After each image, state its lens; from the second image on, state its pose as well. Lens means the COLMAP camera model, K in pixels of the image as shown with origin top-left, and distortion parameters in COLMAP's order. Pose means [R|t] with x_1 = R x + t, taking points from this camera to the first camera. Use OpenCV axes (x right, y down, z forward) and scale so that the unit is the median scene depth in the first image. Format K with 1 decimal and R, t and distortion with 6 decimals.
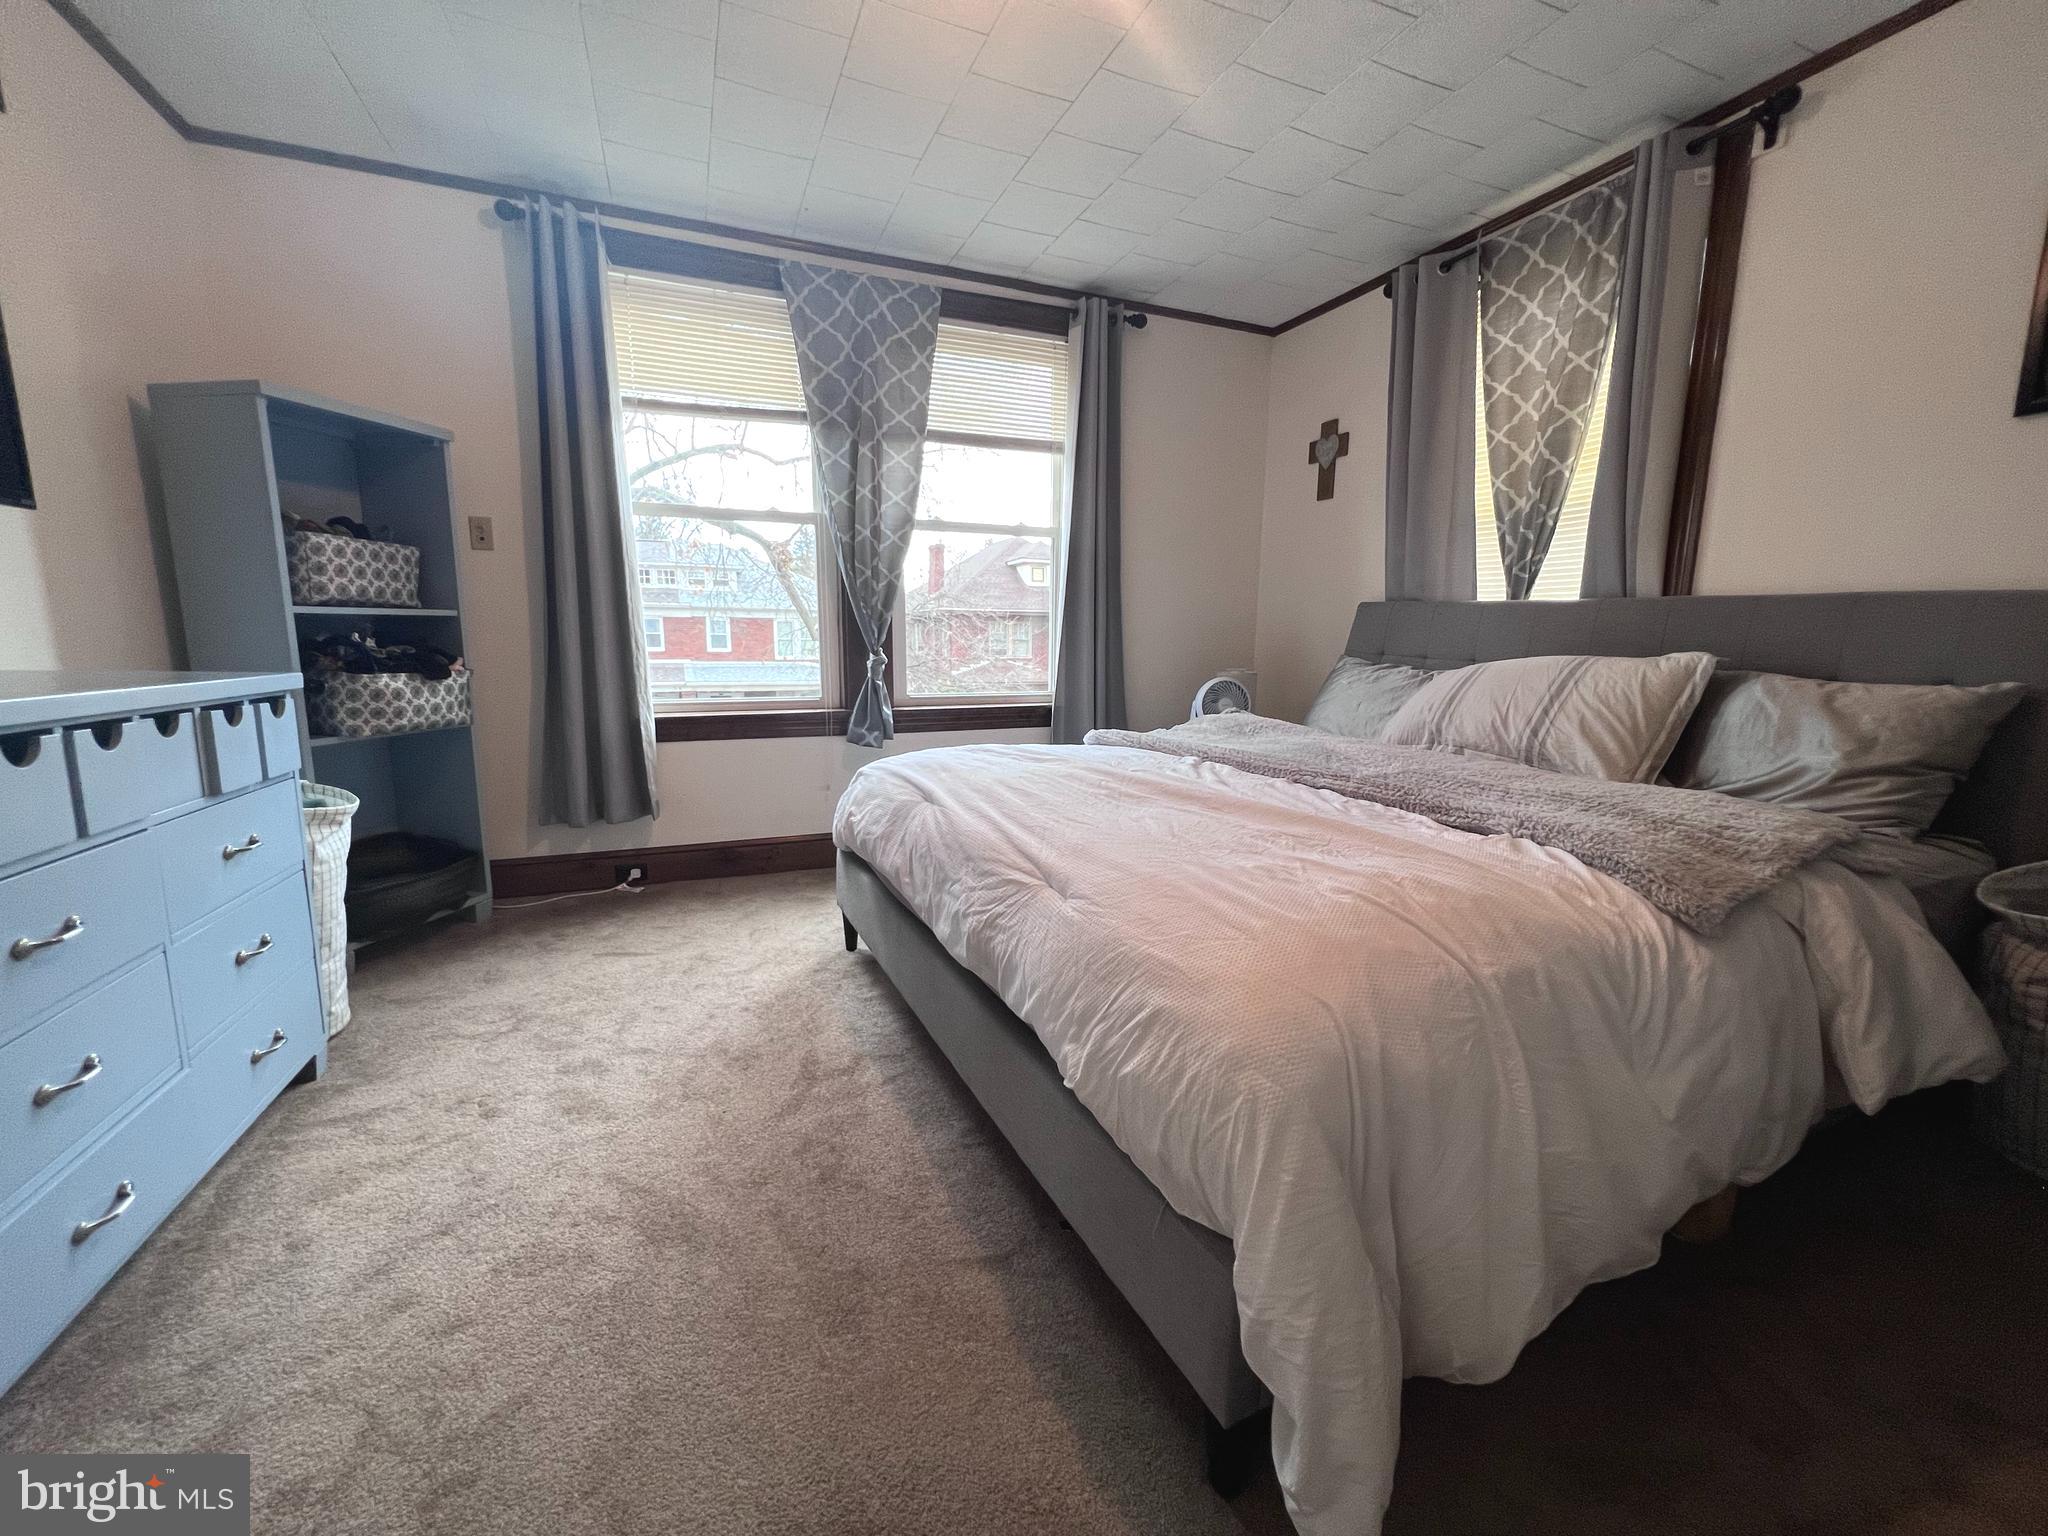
lens RADIAL K [[821.1, 0, 1027.4], [0, 821.1, 767.2], [0, 0, 1]] dist [-0.004329, 0.000746]
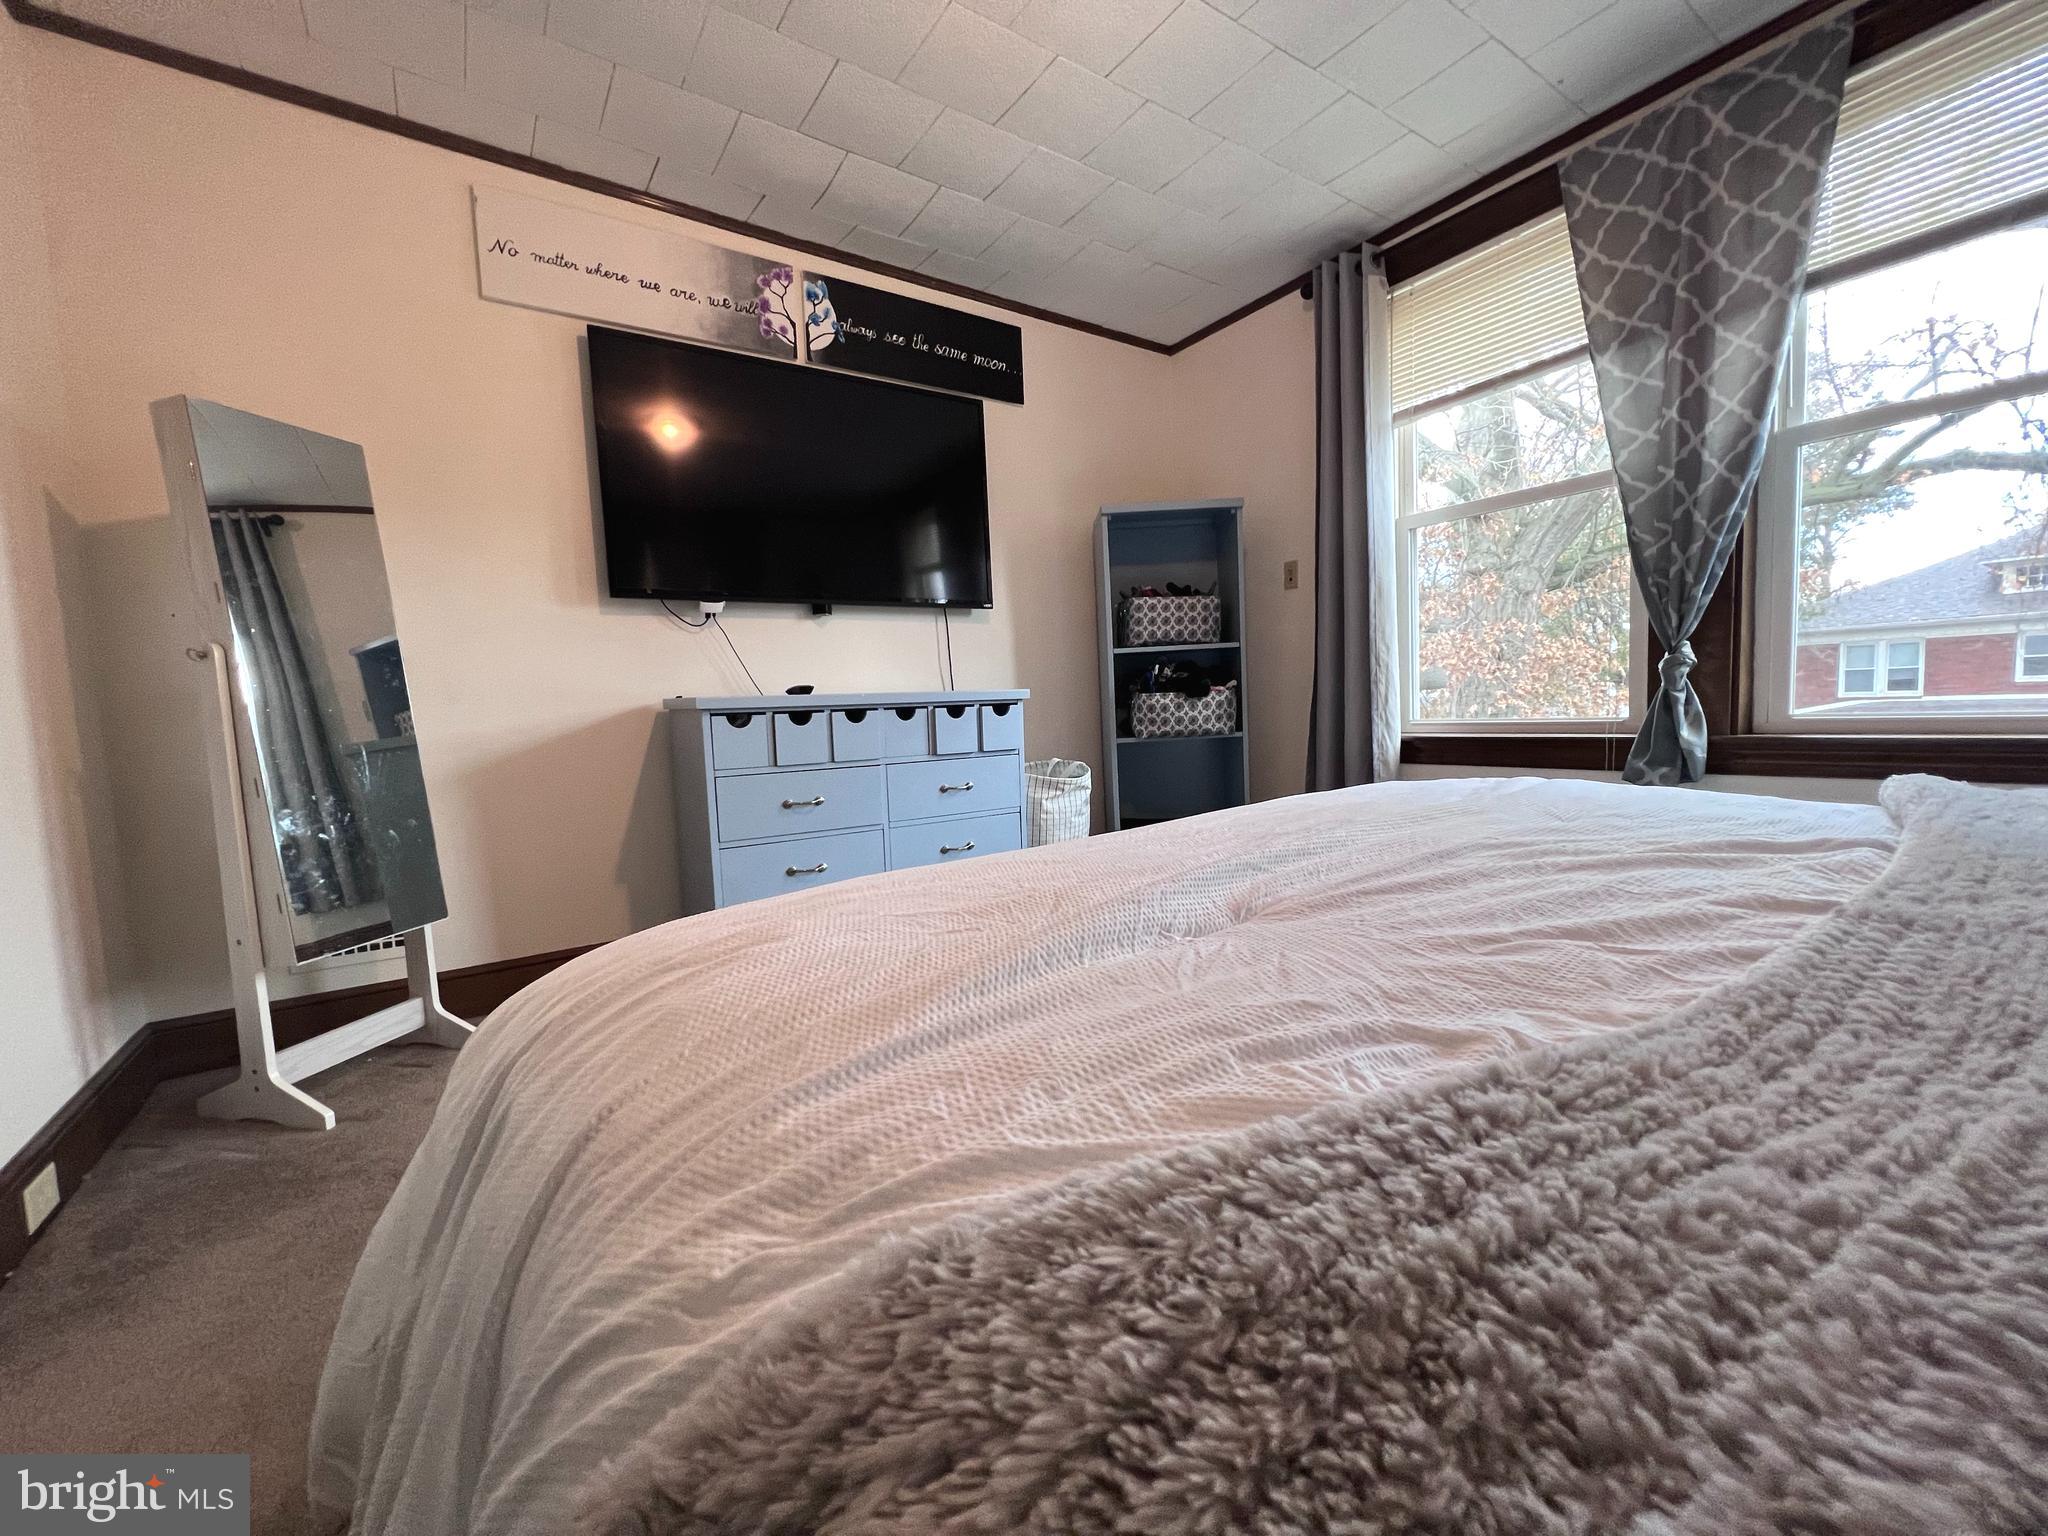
lens RADIAL K [[821.1, 0, 1025.5], [0, 821.1, 766.1], [0, 0, 1]] dist [-0.004329, 0.000746]
pose [[0.198086, 0.059921, -0.978351, 0.482888], [-0.108819, 0.993304, 0.038804, -0.020137], [0.974125, 0.098777, 0.203280, 0.479117]]
